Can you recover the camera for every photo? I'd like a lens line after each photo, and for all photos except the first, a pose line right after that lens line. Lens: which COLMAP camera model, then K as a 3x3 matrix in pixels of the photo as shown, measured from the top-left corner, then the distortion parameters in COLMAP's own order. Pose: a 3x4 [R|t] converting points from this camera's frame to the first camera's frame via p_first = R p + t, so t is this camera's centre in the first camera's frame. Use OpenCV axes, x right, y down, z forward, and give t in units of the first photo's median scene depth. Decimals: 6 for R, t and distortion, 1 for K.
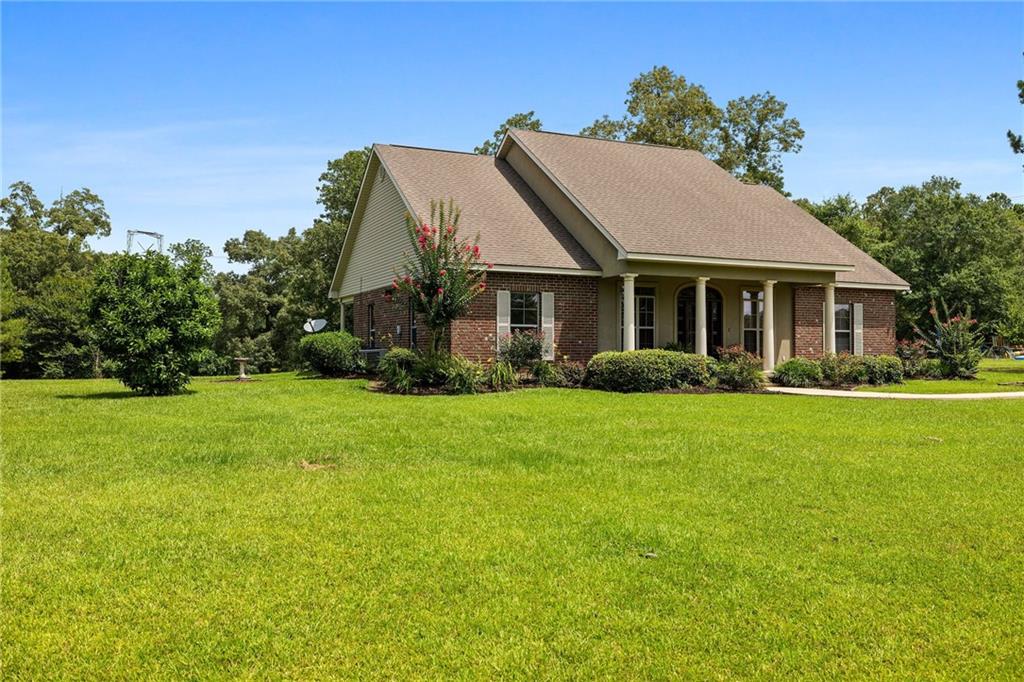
lens RADIAL K [[843.3, 0, 512.0], [0, 843.3, 341.0], [0, 0, 1]] dist [0.002283, 0.000041]
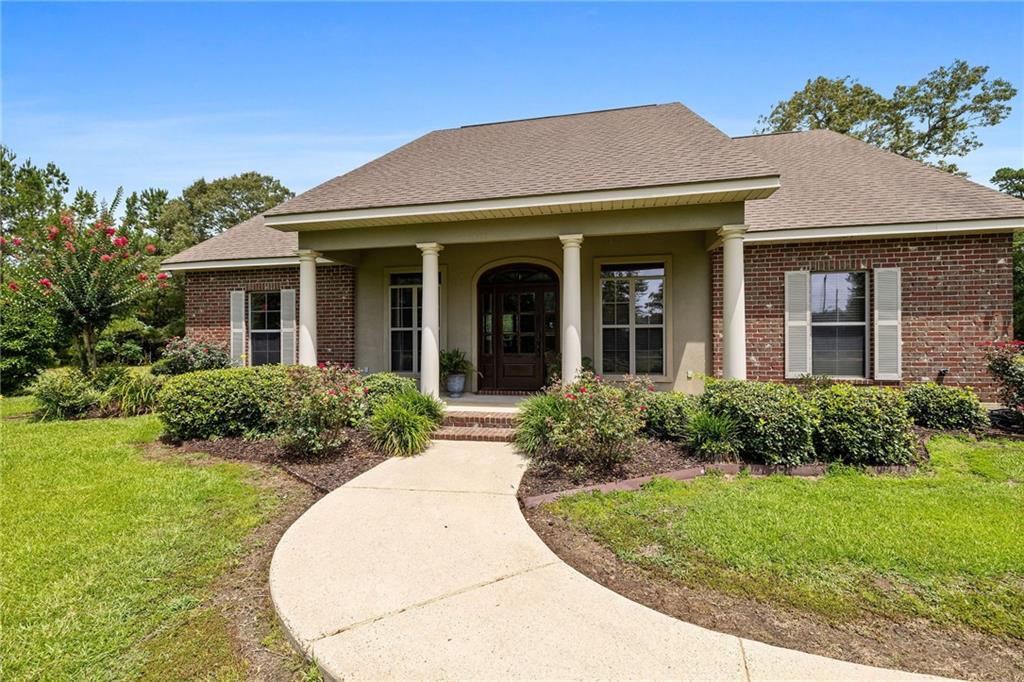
lens RADIAL K [[434.9, 0, 512.0], [0, 434.9, 341.0], [0, 0, 1]] dist [0.012352, 0.000168]
pose [[0.809411, -0.010125, -0.587155, 0.421889], [0.015169, 0.999878, 0.003668, -0.005895], [0.587047, -0.011875, 0.809466, 0.723149]]
